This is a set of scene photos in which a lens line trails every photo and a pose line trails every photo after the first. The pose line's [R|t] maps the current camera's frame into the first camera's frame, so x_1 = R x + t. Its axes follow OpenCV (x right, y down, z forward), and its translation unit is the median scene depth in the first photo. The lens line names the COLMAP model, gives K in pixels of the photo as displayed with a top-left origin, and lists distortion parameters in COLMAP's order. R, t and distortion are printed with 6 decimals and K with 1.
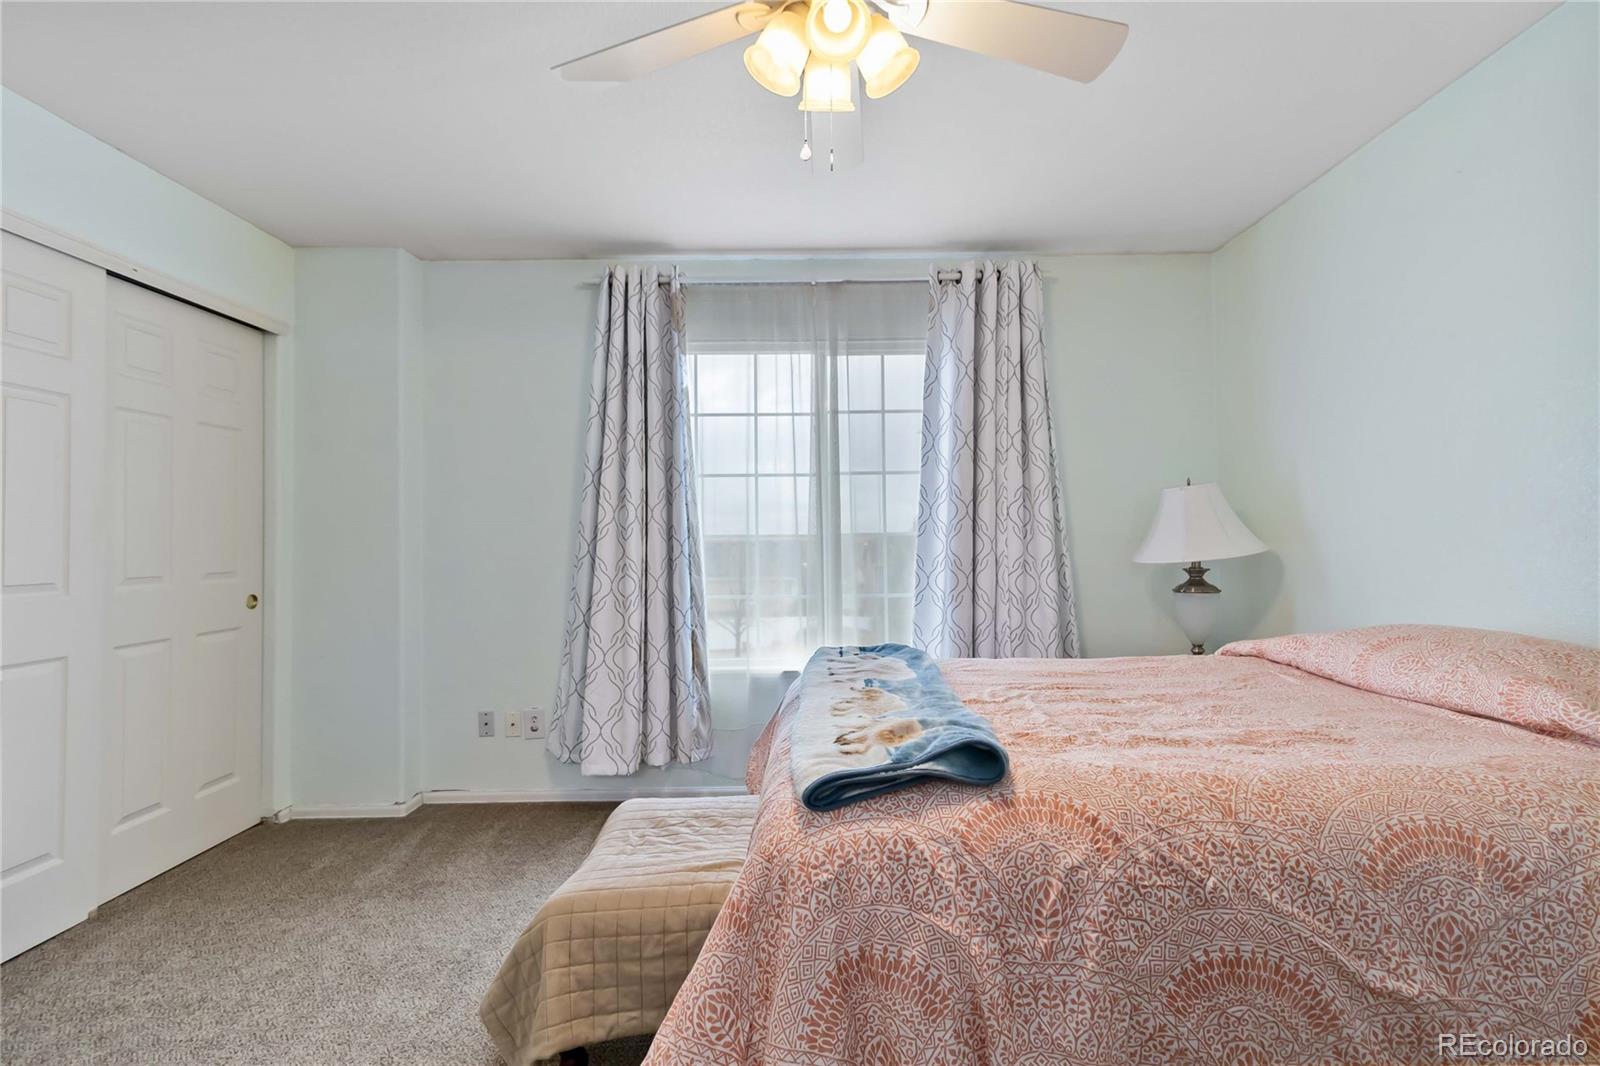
lens RADIAL K [[745.8, 0, 825.8], [0, 745.8, 532.2], [0, 0, 1]] dist [0.005328, 0.000260]
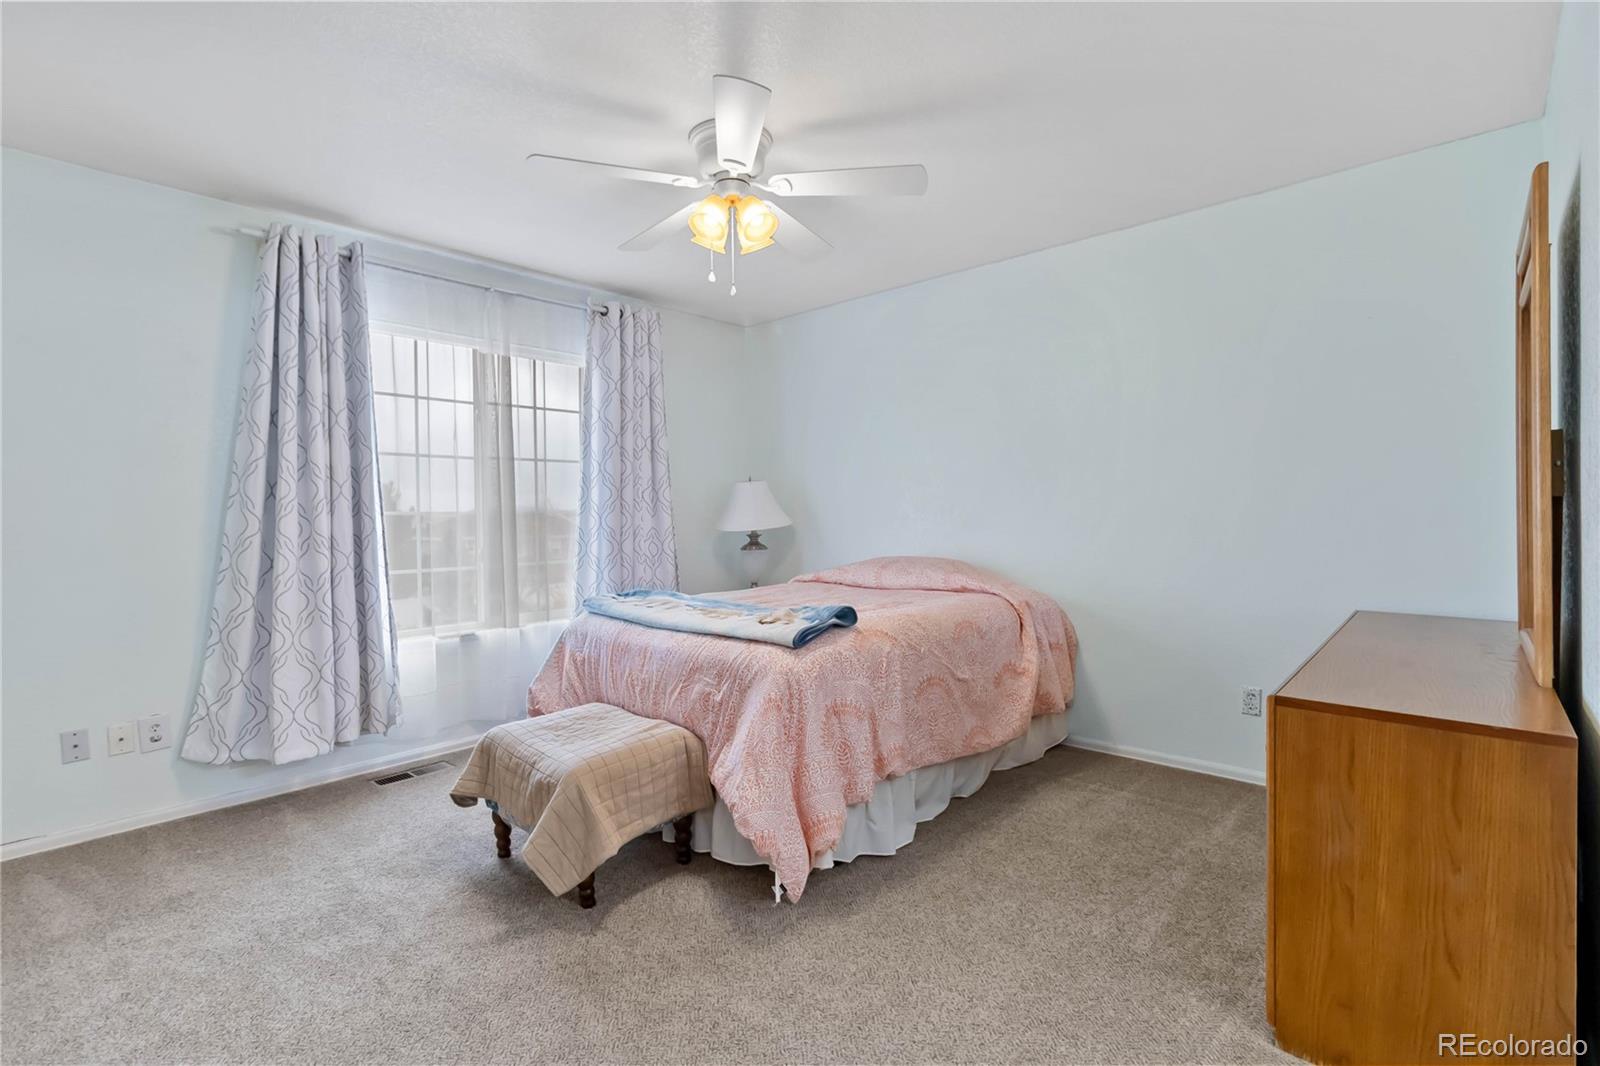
lens RADIAL K [[745.8, 0, 825.8], [0, 745.8, 532.2], [0, 0, 1]] dist [0.005328, 0.000260]
pose [[0.661405, -0.016446, 0.749849, -0.560965], [-0.002666, 0.999702, 0.024278, 0.005454], [-0.750024, -0.018057, 0.661164, -0.143484]]
